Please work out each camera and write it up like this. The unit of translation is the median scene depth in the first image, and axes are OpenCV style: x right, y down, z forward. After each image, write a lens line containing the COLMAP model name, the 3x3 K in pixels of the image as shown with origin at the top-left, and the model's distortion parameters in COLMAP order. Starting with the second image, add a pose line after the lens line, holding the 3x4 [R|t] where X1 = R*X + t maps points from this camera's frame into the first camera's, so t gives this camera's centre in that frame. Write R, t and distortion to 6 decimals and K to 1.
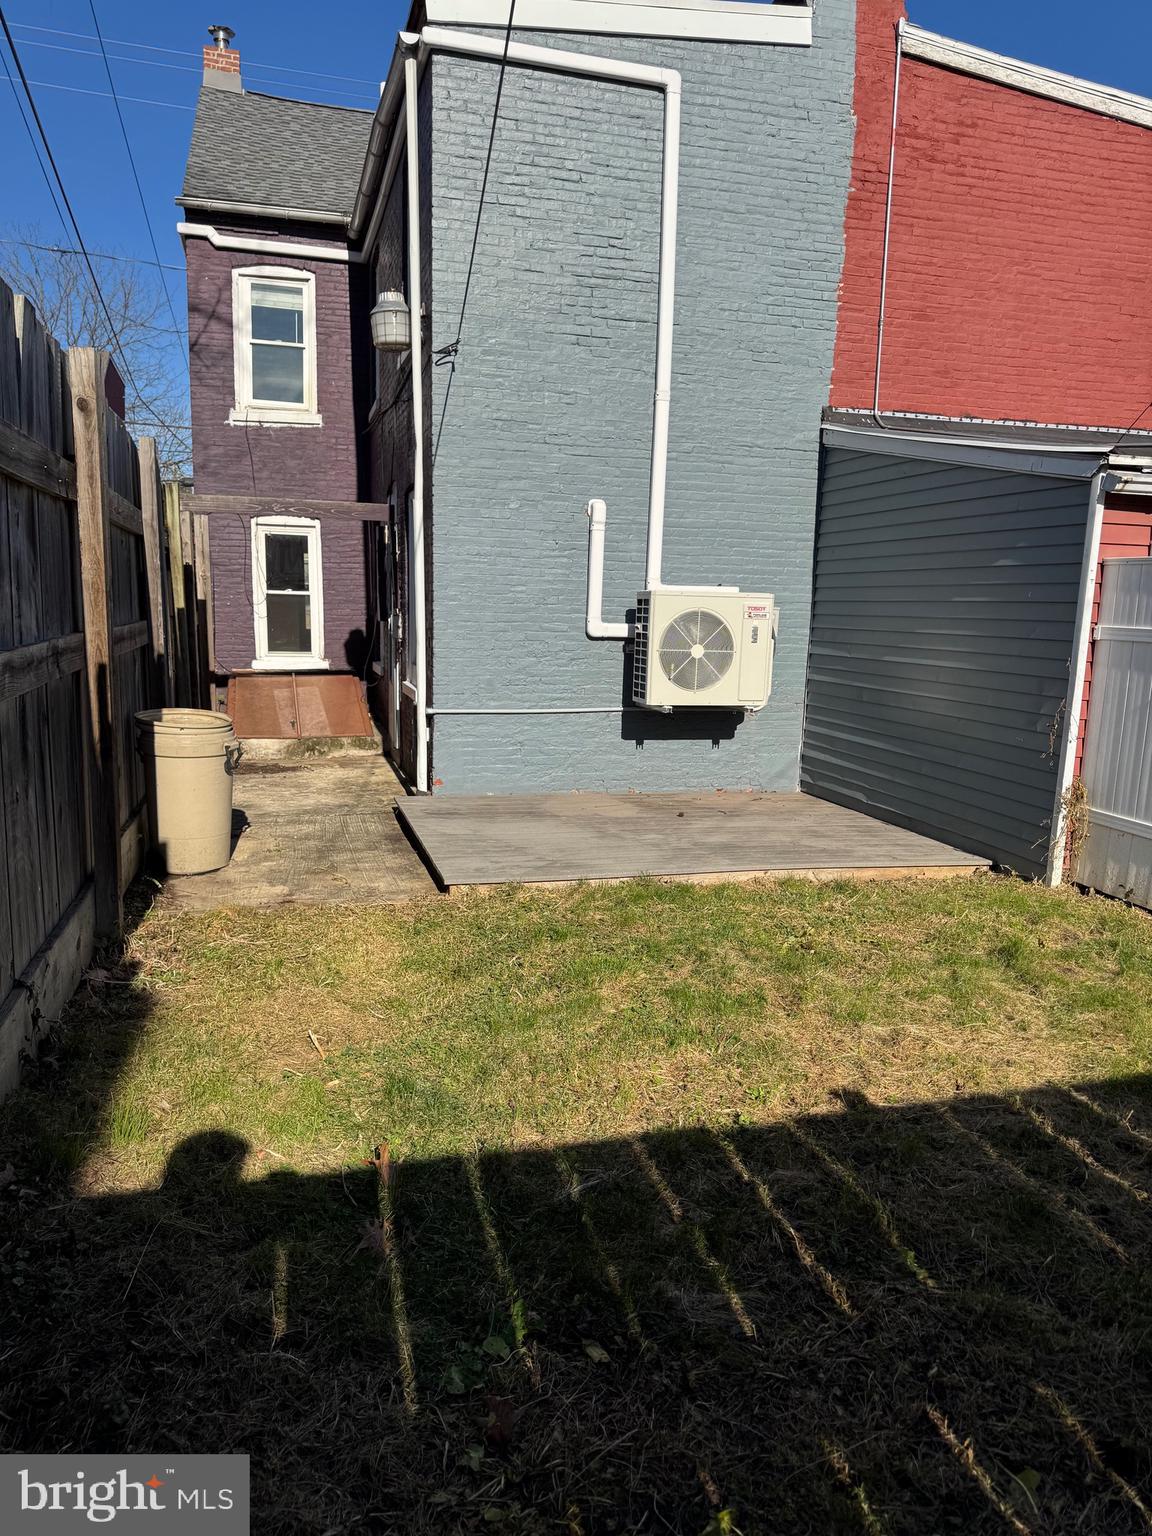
lens RADIAL K [[1079.9, 0, 535.5], [0, 1079.9, 772.2], [0, 0, 1]] dist [0.068175, -0.085393]
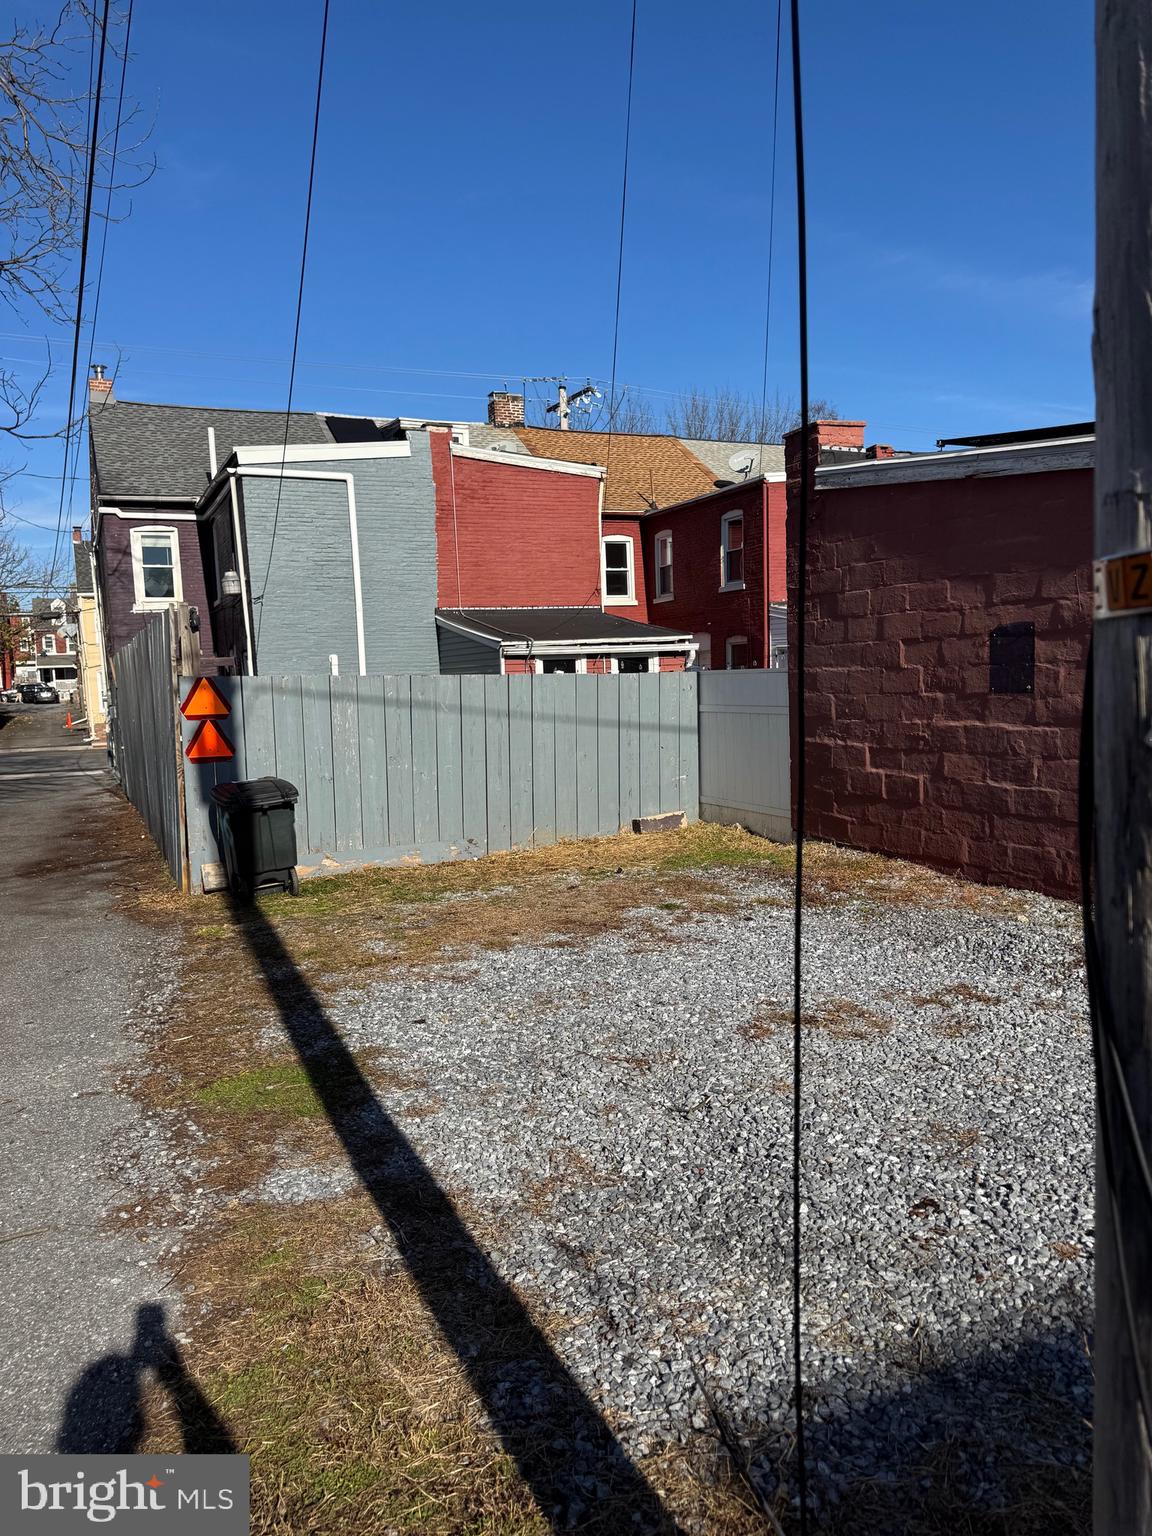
lens RADIAL K [[1079.9, 0, 564.8], [0, 1079.9, 779.1], [0, 0, 1]] dist [0.068175, -0.085393]
pose [[0.981320, -0.080094, 0.174915, 0.111149], [0.091384, 0.994156, -0.057462, 0.168463], [-0.169291, 0.072373, 0.982905, -1.220868]]
